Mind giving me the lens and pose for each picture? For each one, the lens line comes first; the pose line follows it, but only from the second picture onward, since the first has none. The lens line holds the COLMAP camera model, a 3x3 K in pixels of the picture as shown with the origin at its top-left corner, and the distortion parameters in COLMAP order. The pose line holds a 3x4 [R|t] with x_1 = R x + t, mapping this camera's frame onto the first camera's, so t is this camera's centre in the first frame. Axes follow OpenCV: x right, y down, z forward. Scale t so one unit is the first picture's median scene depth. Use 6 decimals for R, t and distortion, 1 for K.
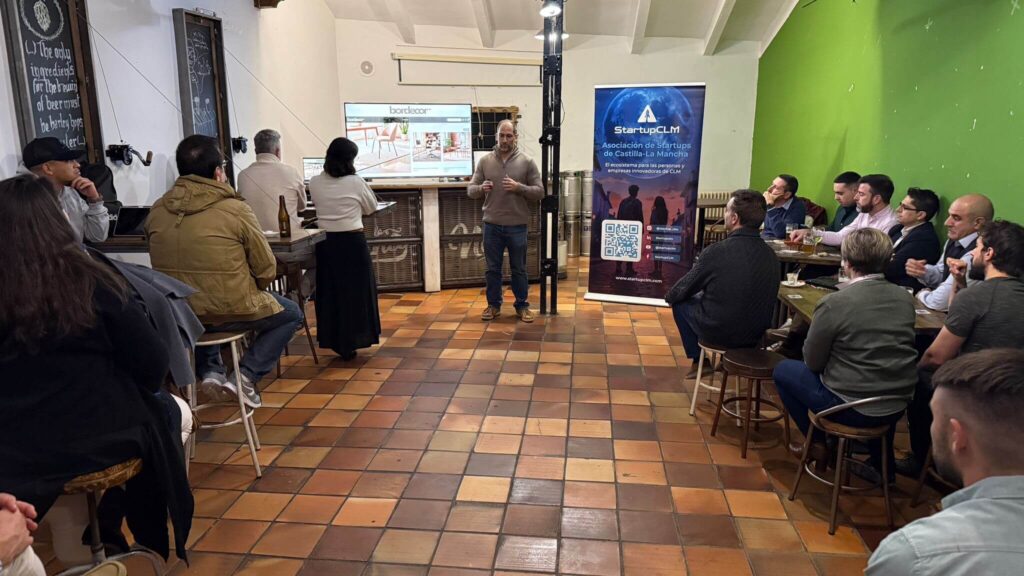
lens RADIAL K [[704.2, 0, 512.0], [0, 704.2, 288.0], [0, 0, 1]] dist [0.027570, -0.000311]
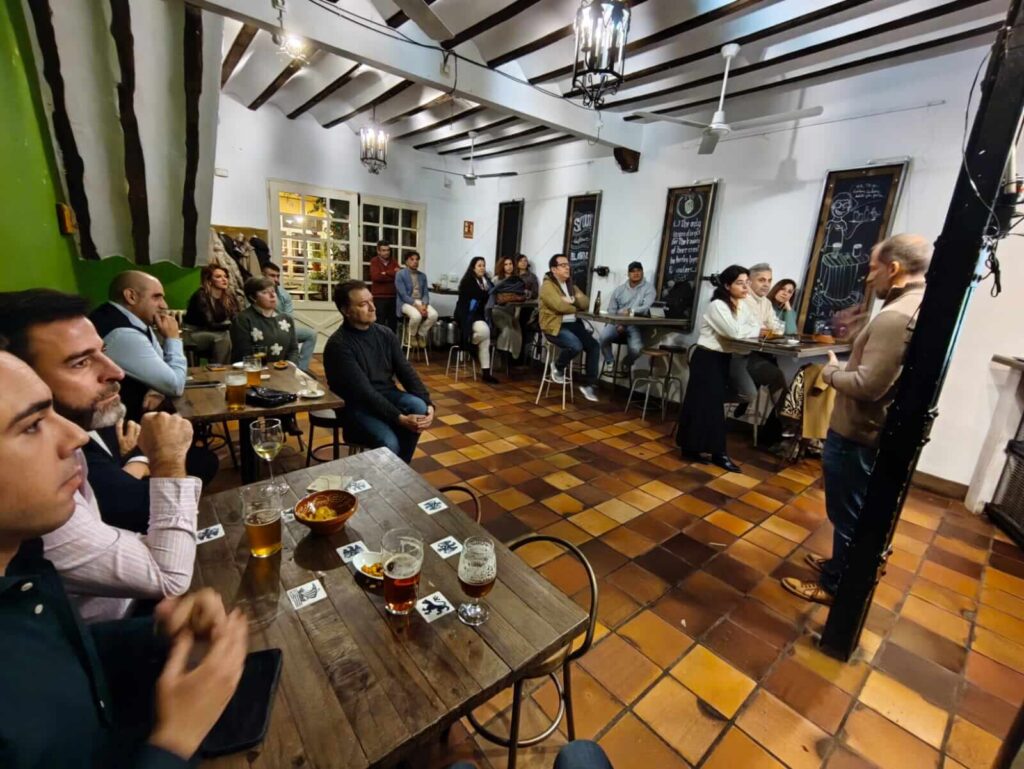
lens RADIAL K [[453.3, 0, 512.0], [0, 453.3, 384.5], [0, 0, 1]] dist [-0.000256, -0.000051]
pose [[-0.687552, 0.150579, -0.710351, 0.634512], [-0.221362, 0.888233, 0.402543, -0.317263], [0.691571, 0.434014, -0.577374, 1.512271]]
